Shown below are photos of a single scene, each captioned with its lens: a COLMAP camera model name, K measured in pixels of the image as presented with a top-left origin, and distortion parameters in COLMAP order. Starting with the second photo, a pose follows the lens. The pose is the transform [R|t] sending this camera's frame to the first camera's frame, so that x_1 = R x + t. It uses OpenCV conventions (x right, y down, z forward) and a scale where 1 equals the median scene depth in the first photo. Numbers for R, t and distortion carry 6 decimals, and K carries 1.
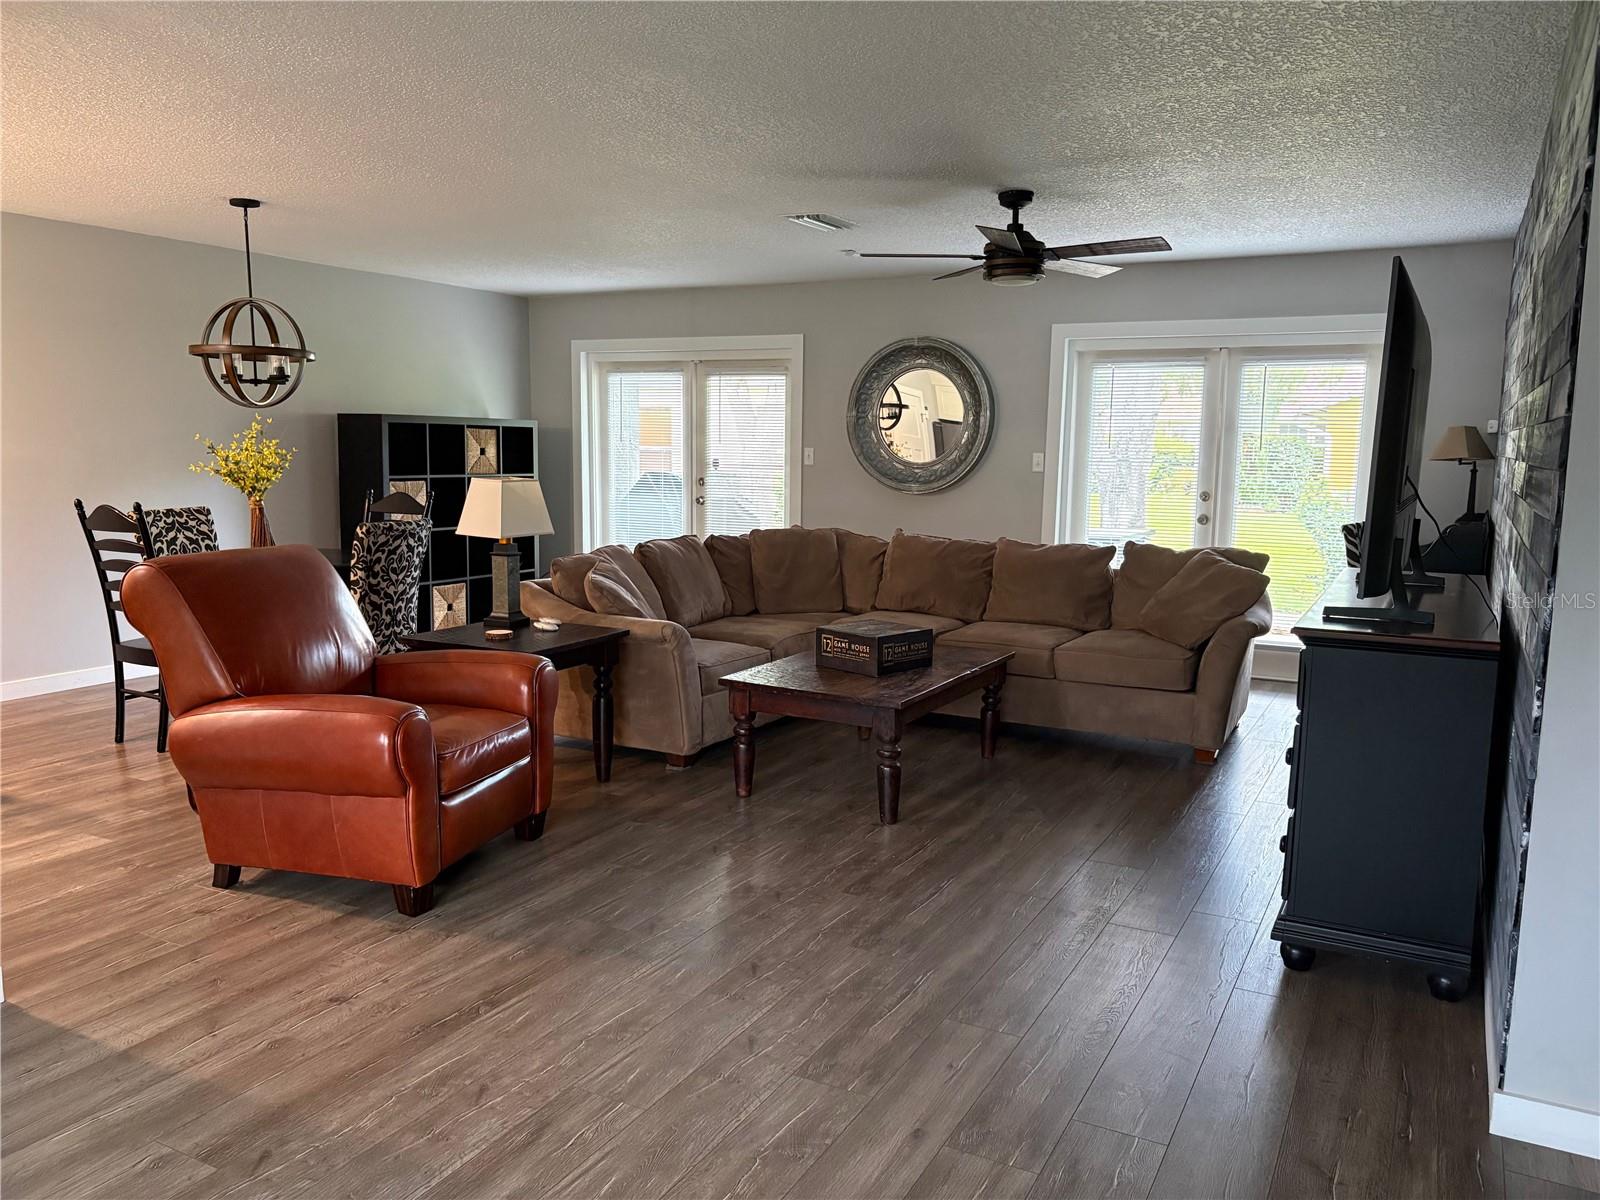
lens RADIAL K [[1225.5, 0, 801.4], [0, 1225.5, 632.8], [0, 0, 1]] dist [0.046932, -0.053469]
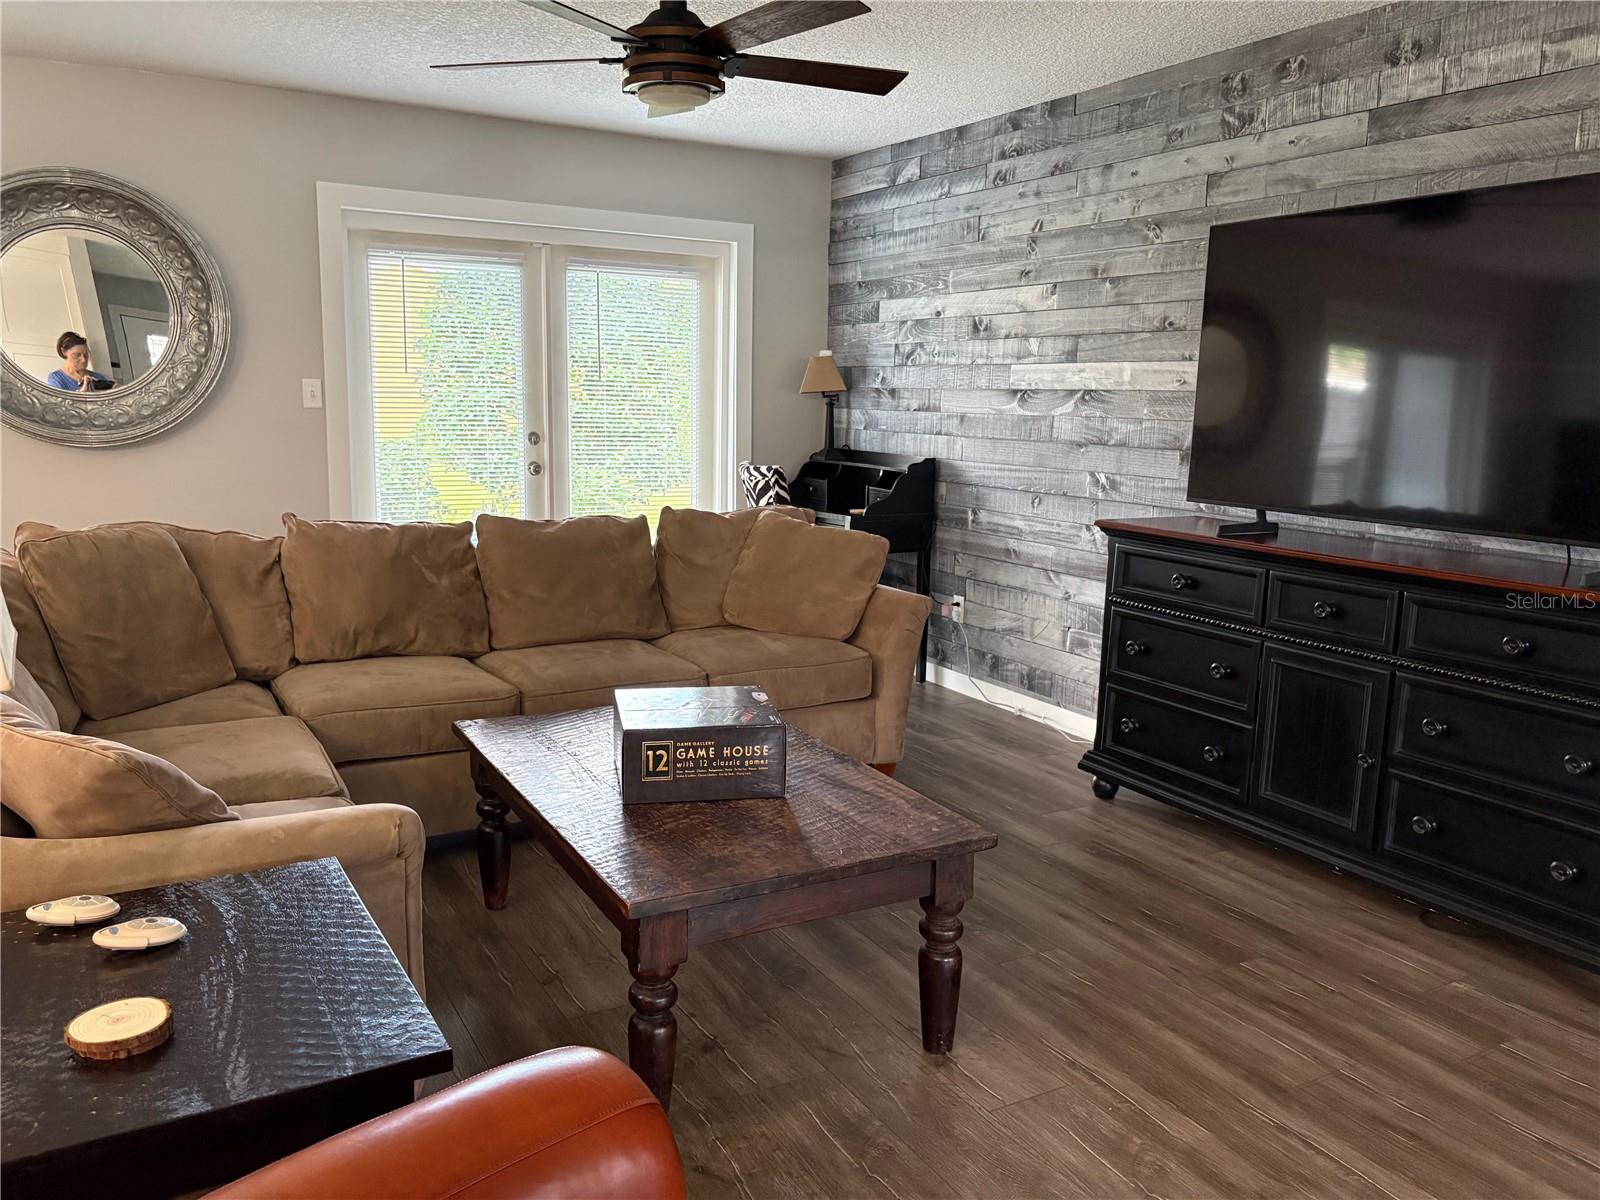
lens RADIAL K [[1225.5, 0, 805.8], [0, 1225.5, 607.7], [0, 0, 1]] dist [0.046932, -0.053469]
pose [[0.533190, -0.149927, 0.832604, -0.315241], [0.117541, 0.987754, 0.102593, -0.085252], [-0.837790, 0.043163, 0.544283, 0.584163]]
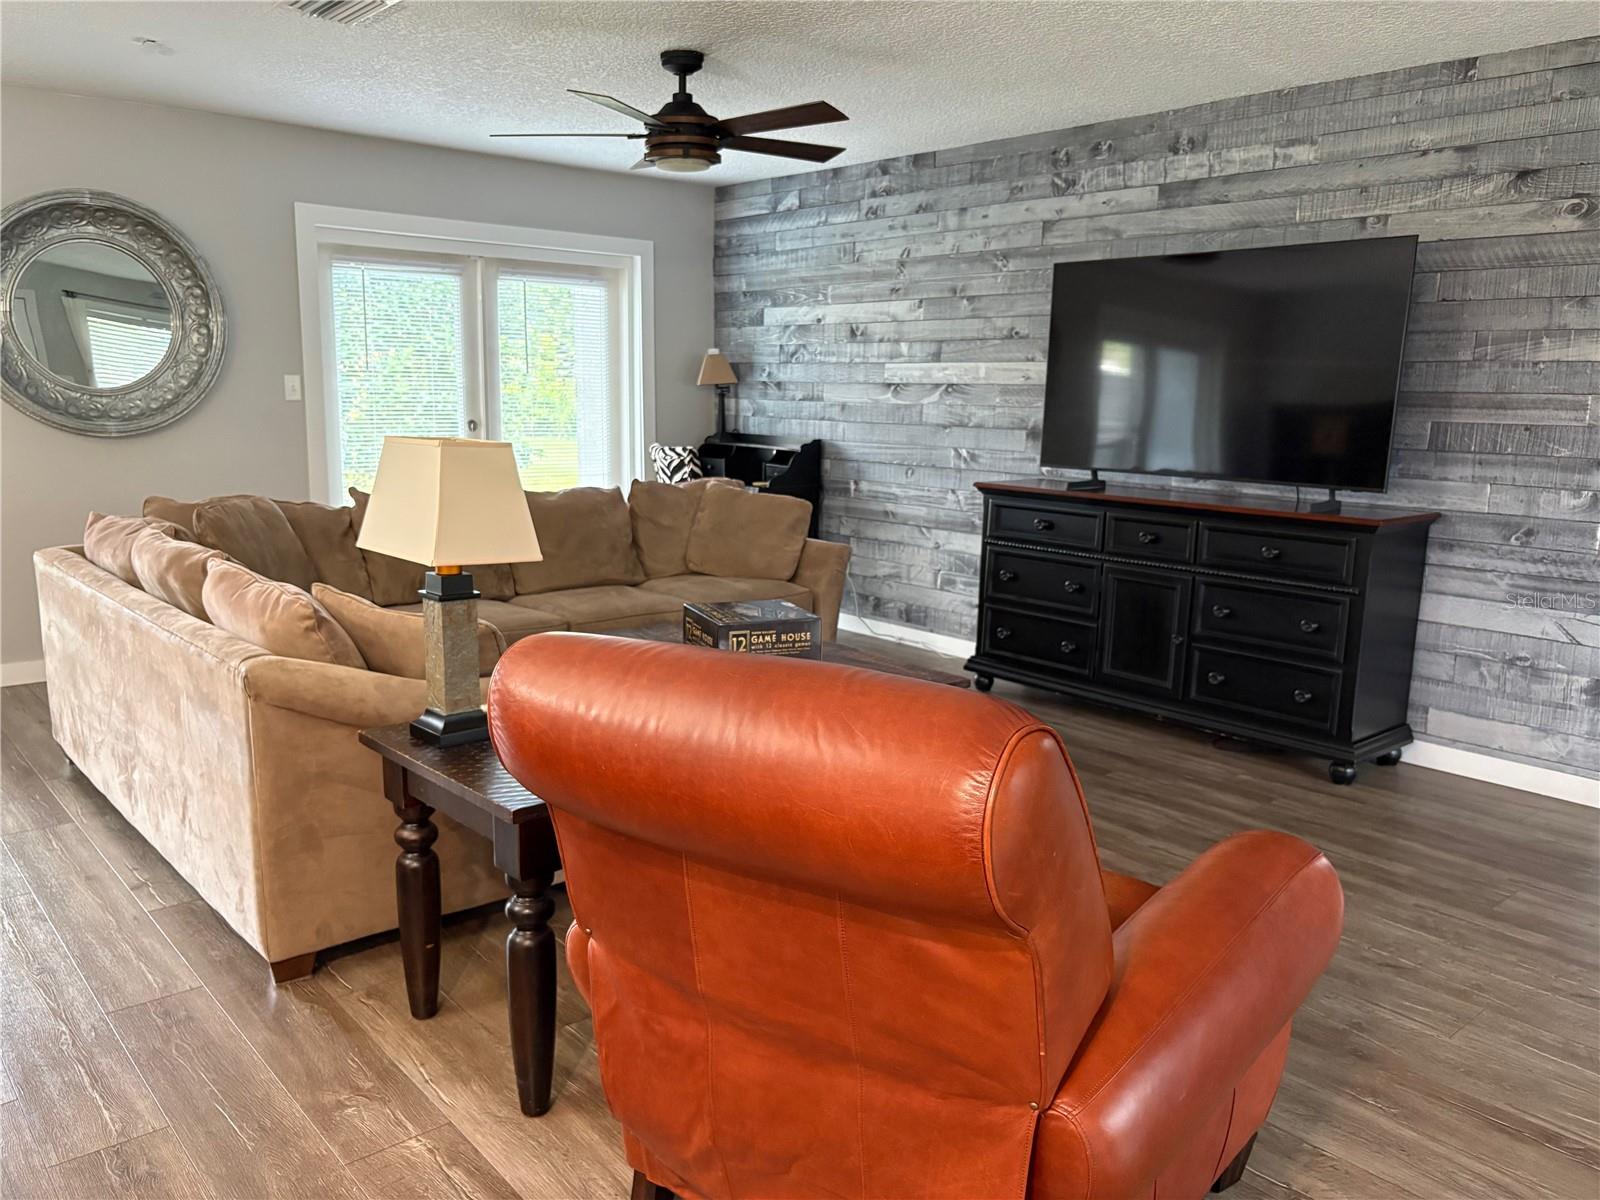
lens RADIAL K [[1225.5, 0, 814.8], [0, 1225.5, 618.9], [0, 0, 1]] dist [0.046932, -0.053469]
pose [[0.356739, -0.183492, 0.916007, -0.555559], [0.131481, 0.980623, 0.145231, -0.092849], [-0.924905, 0.068629, 0.373952, 0.595130]]
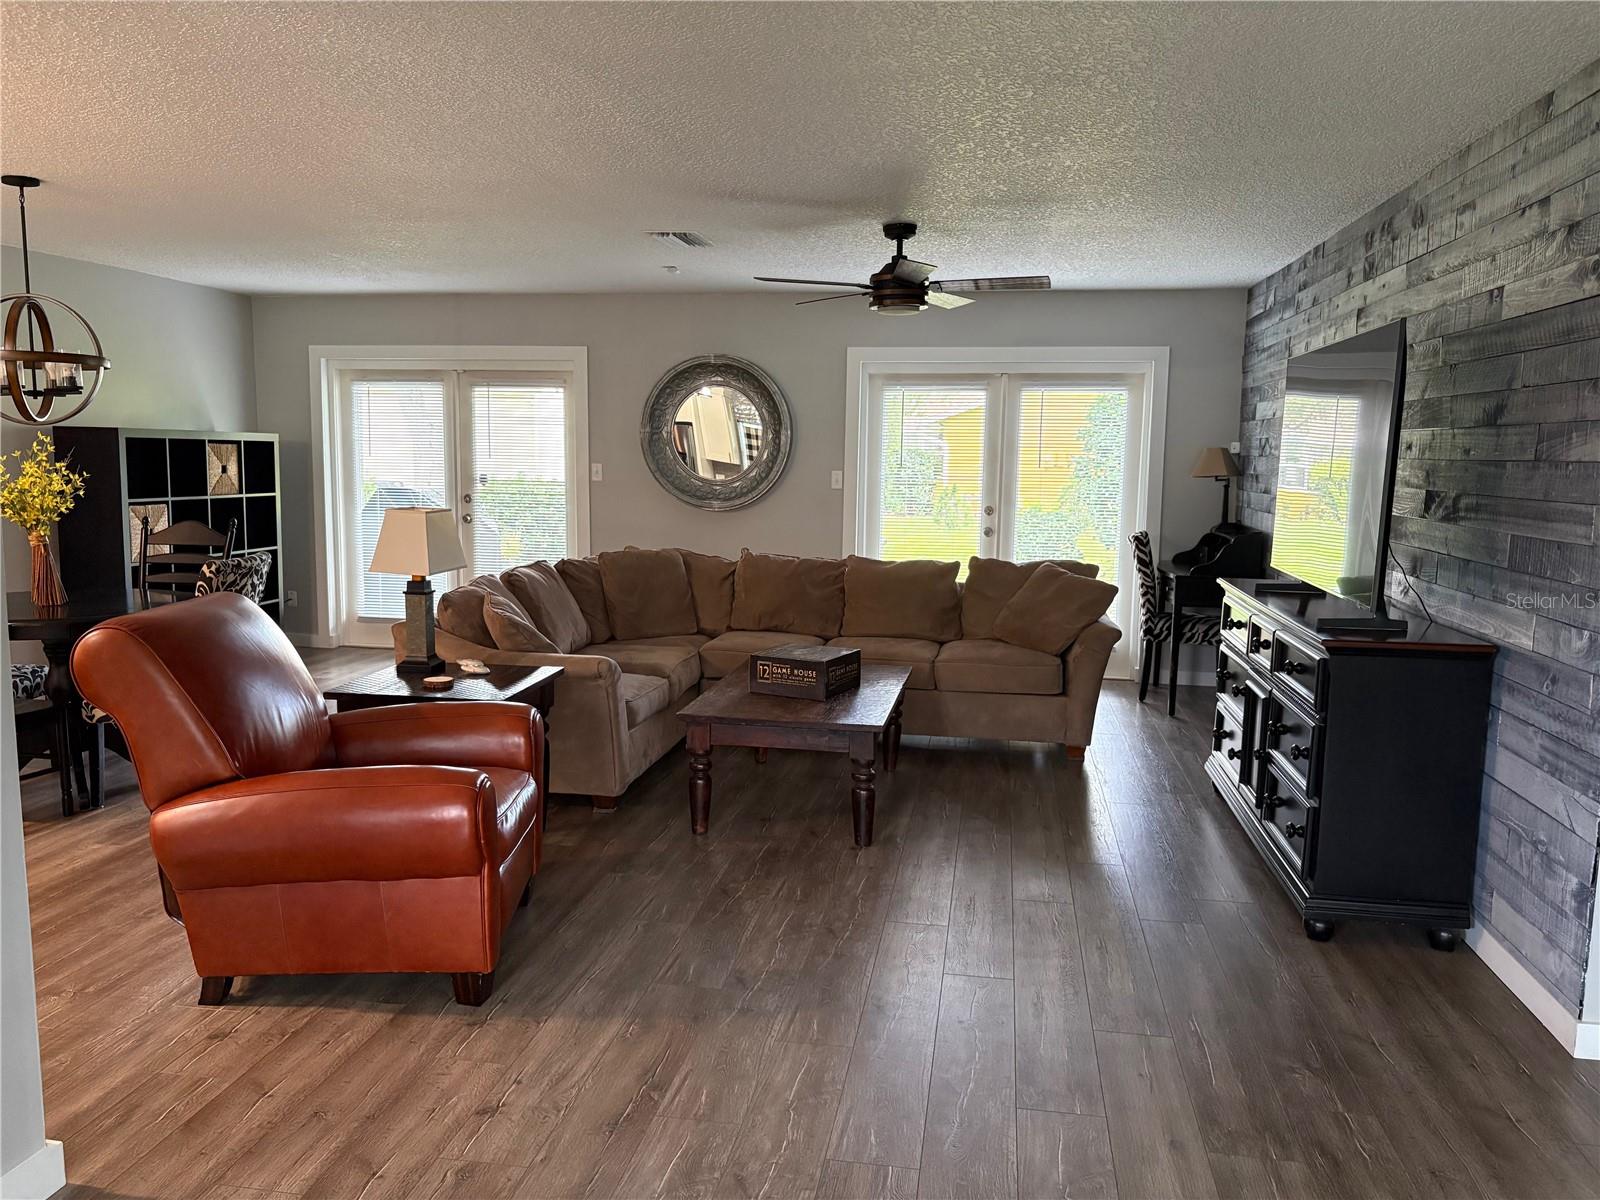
lens RADIAL K [[1225.5, 0, 808.2], [0, 1225.5, 631.5], [0, 0, 1]] dist [0.046932, -0.053469]
pose [[0.946432, -0.046752, 0.319502, -0.227493], [0.048100, 0.998836, 0.003675, -0.021397], [-0.319302, 0.011890, 0.947579, 0.043105]]
